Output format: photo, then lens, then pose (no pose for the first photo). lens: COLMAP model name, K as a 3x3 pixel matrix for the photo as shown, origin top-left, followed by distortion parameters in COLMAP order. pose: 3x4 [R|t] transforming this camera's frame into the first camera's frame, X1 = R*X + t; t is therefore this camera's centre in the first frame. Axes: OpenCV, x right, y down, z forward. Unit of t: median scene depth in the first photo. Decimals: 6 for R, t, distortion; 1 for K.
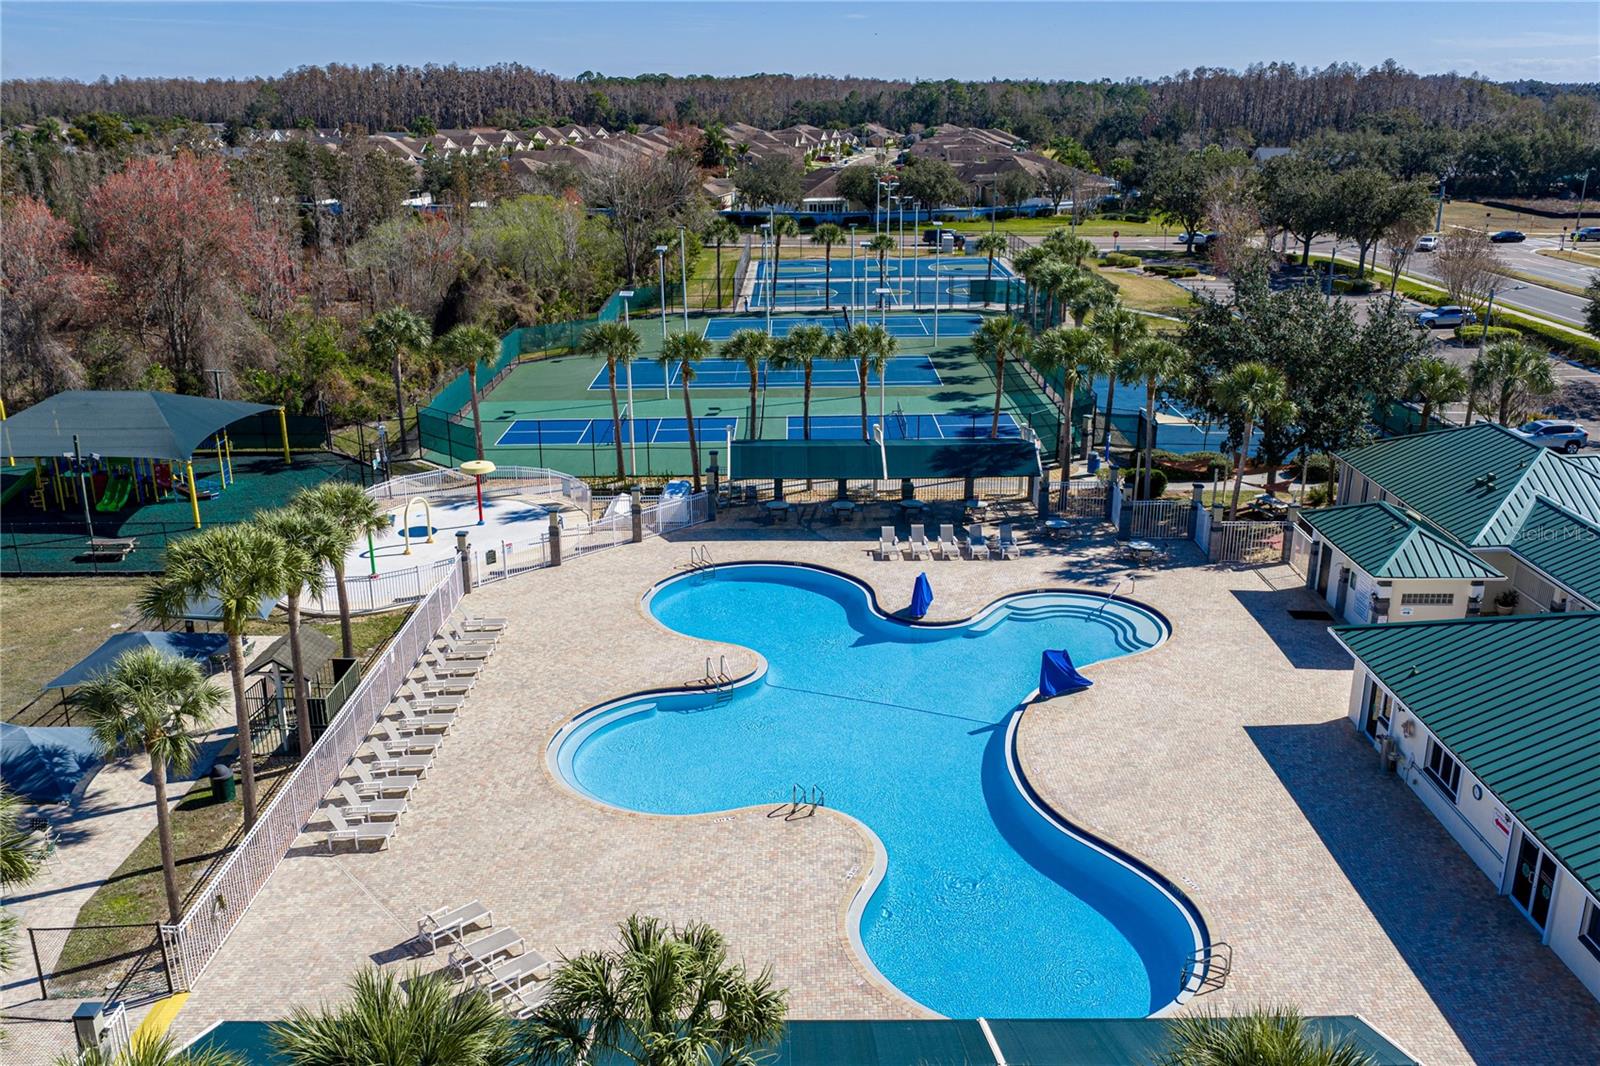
lens RADIAL K [[1358.9, 0, 800.0], [0, 1358.9, 533.0], [0, 0, 1]] dist [0.030311, -0.062421]
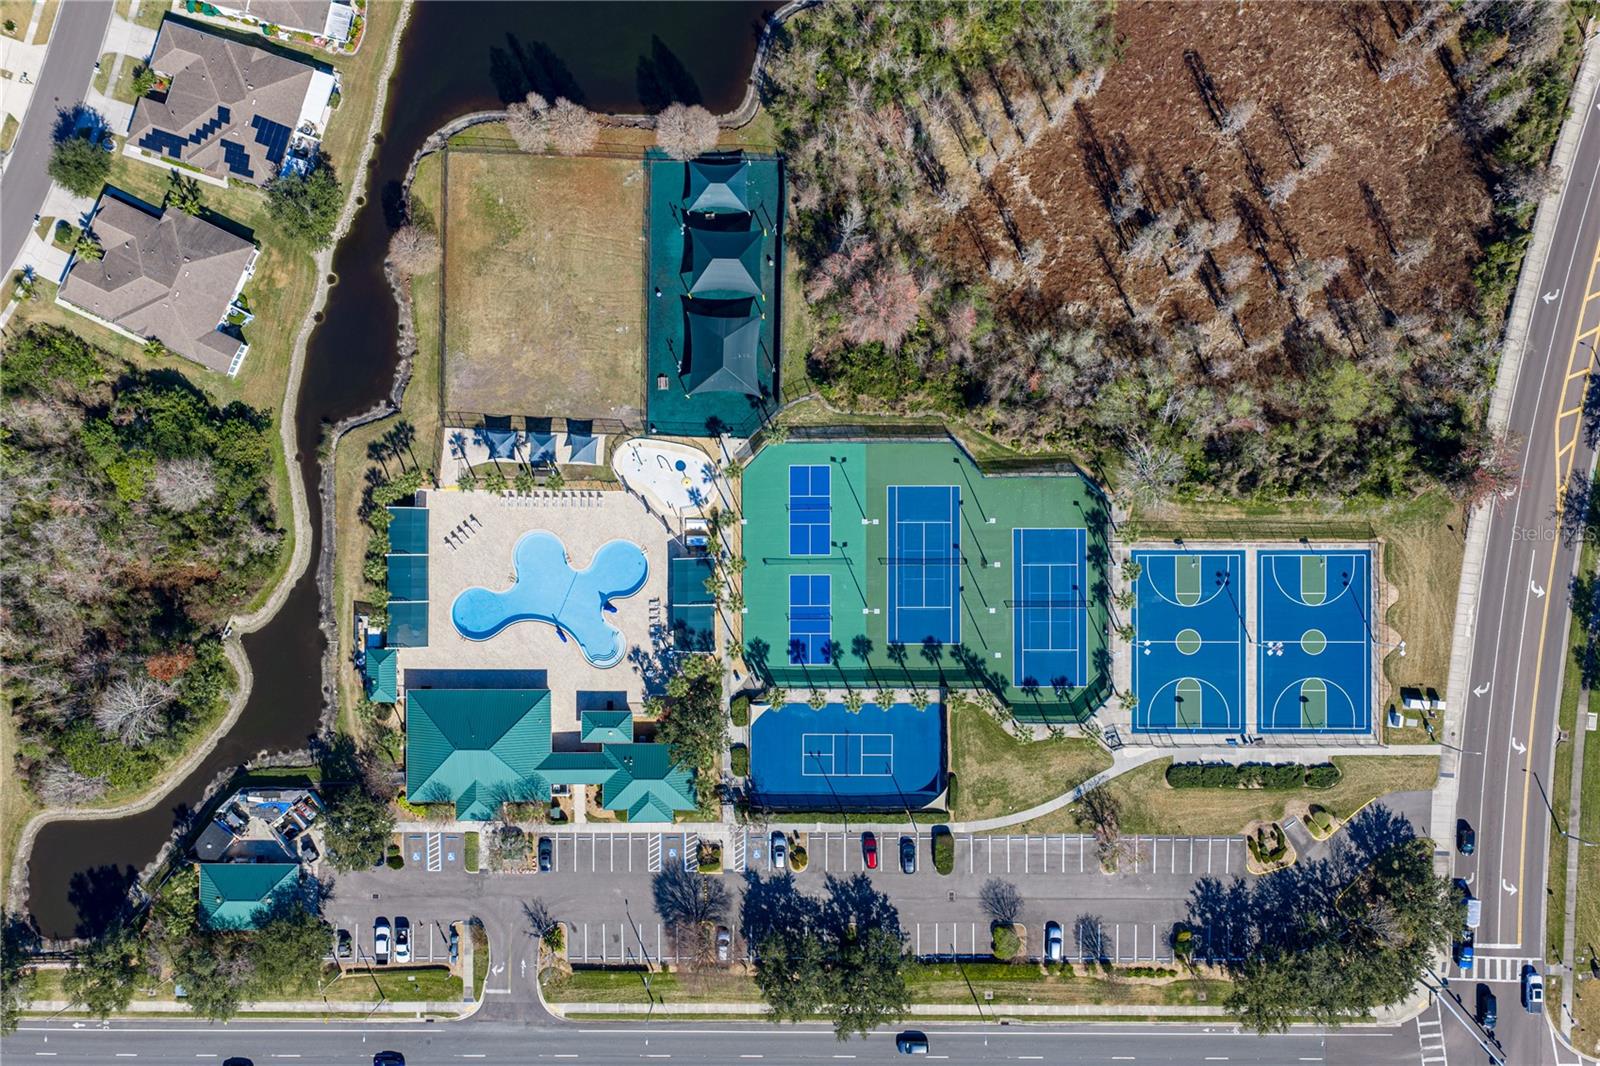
lens RADIAL K [[1322.6, 0, 800.0], [0, 1322.6, 533.0], [0, 0, 1]] dist [0.016607, -0.027517]
pose [[-0.003075, 0.999988, 0.003790, -0.135605], [-0.302255, -0.004542, 0.953216, -3.387800], [0.953222, 0.001785, 0.302265, 0.310692]]
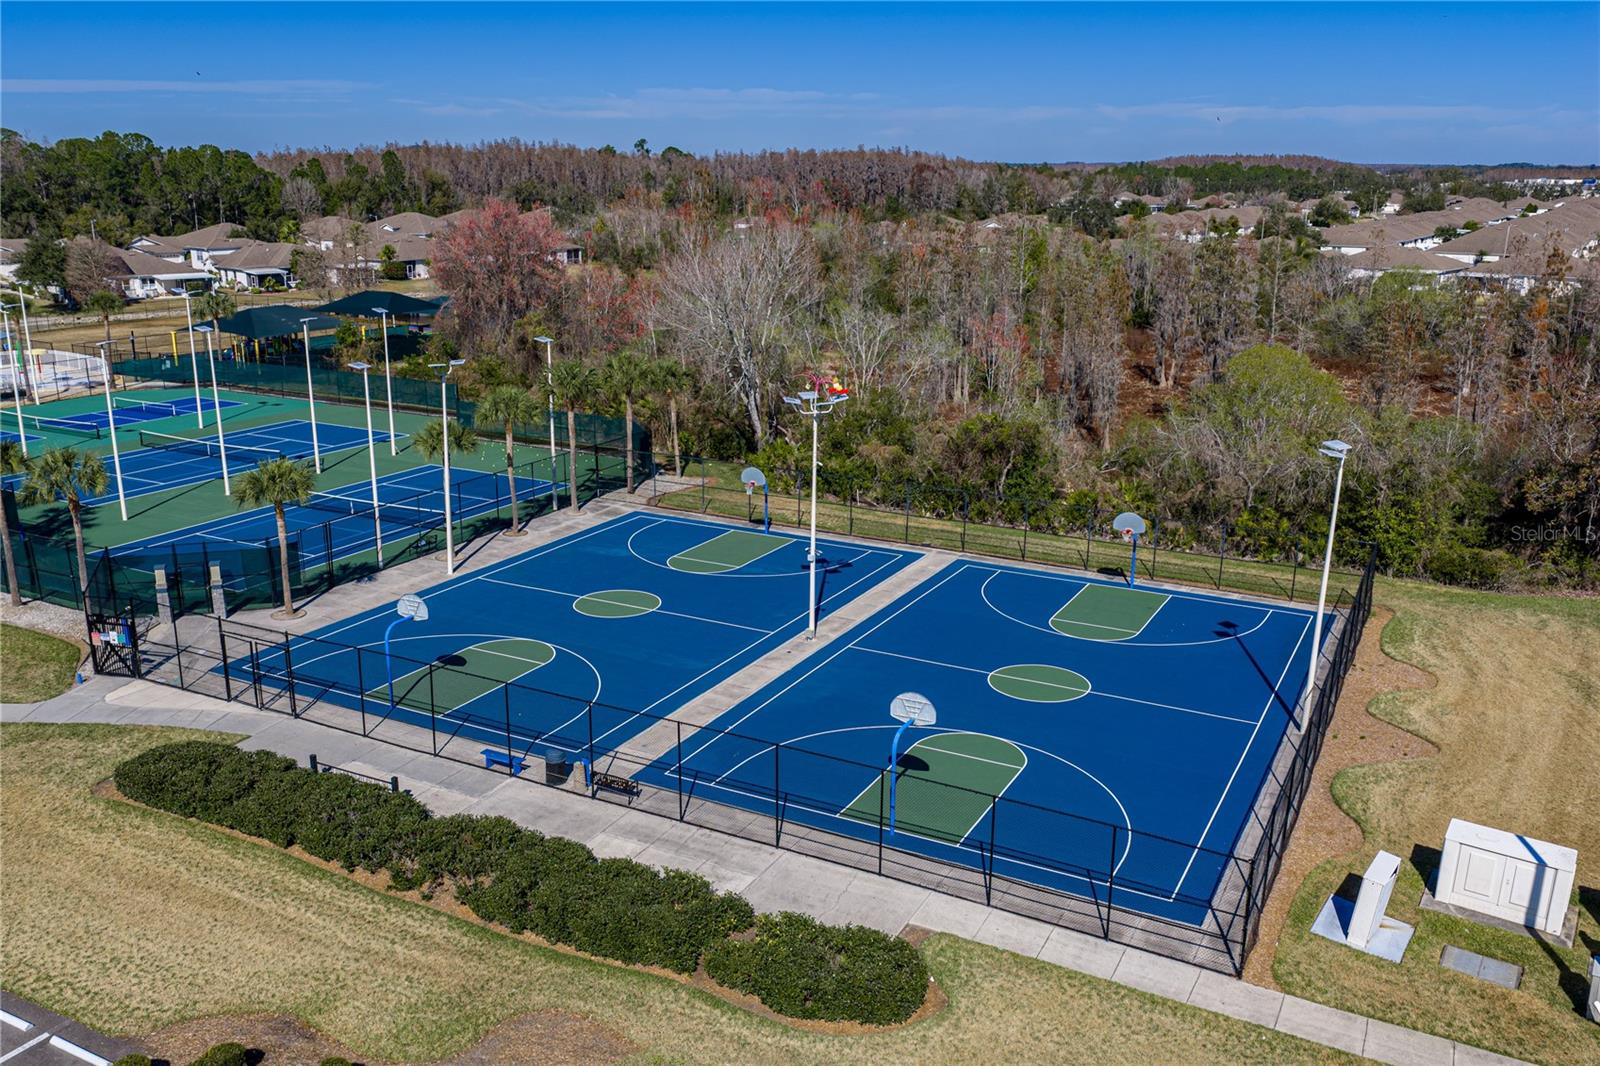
lens RADIAL K [[1322.6, 0, 800.0], [0, 1322.6, 533.0], [0, 0, 1]] dist [0.016607, -0.027517]
pose [[-0.468607, 0.239586, -0.850298, 0.915744], [-0.276896, 0.874182, 0.398916, -0.886810], [0.838890, 0.422379, -0.343307, 2.743619]]
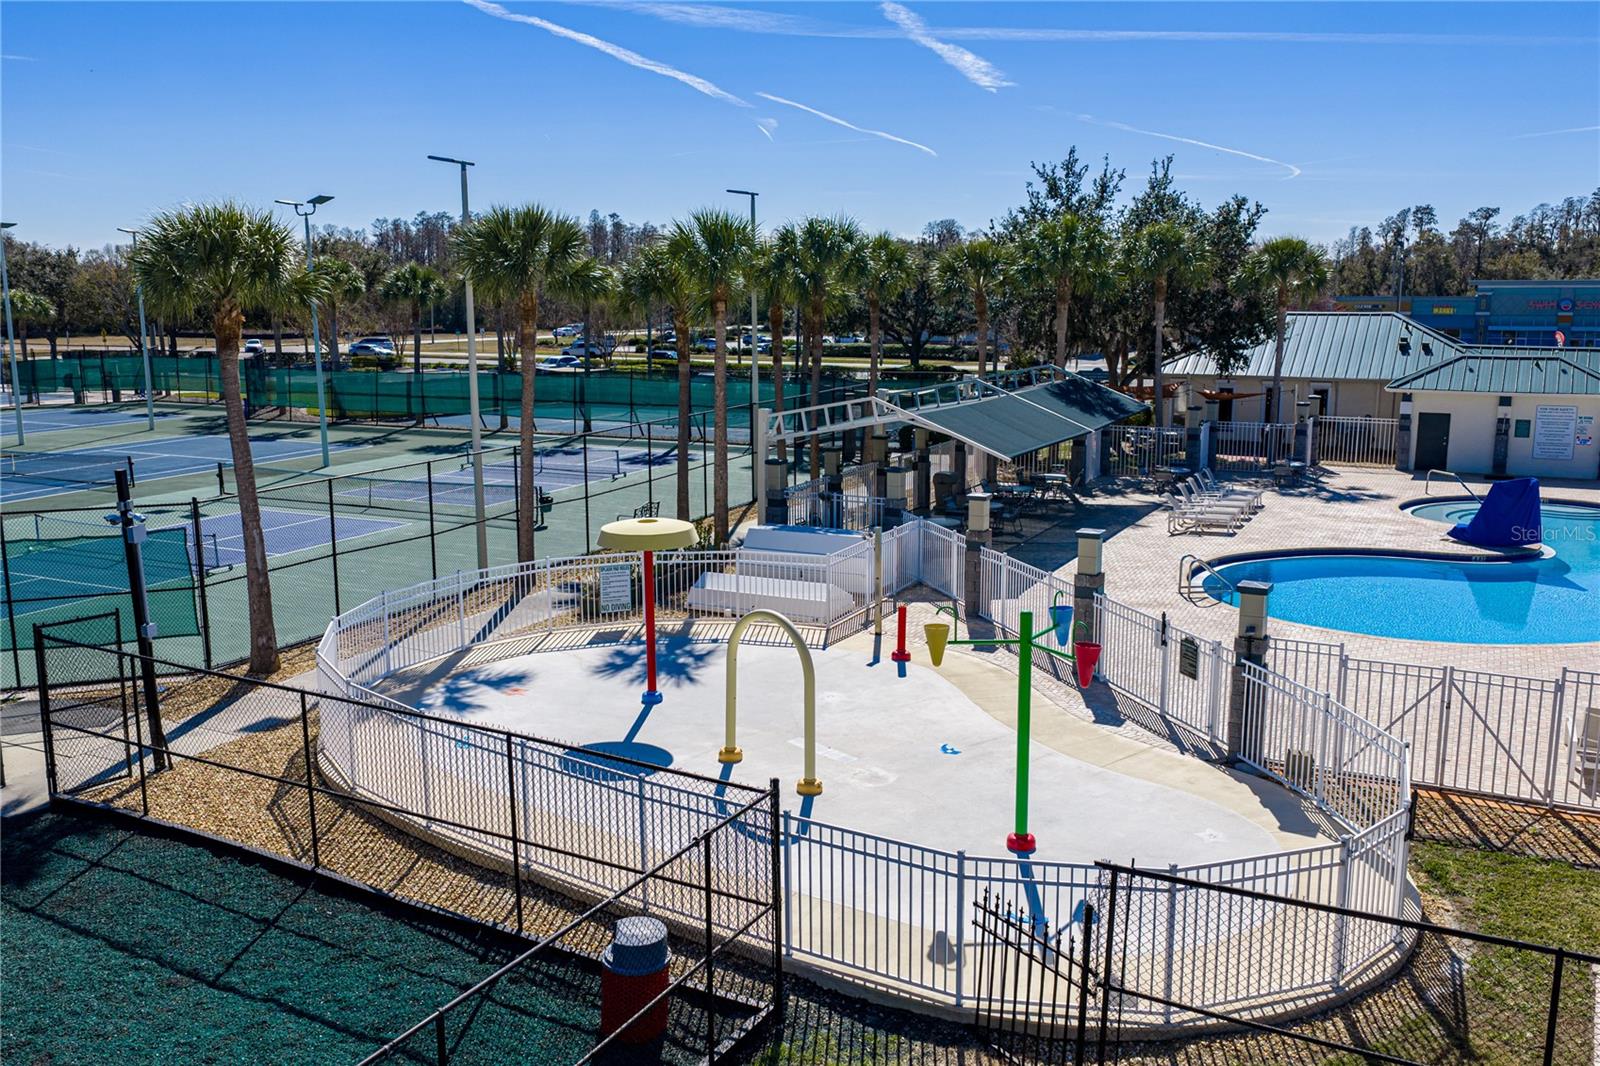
lens RADIAL K [[1344.7, 0, 800.0], [0, 1344.7, 533.0], [0, 0, 1]] dist [0.025331, -0.055359]
pose [[0.464191, -0.157821, 0.871562, -0.549766], [0.277848, 0.960276, 0.025904, -0.049472], [-0.841028, 0.230137, 0.489601, 0.848901]]
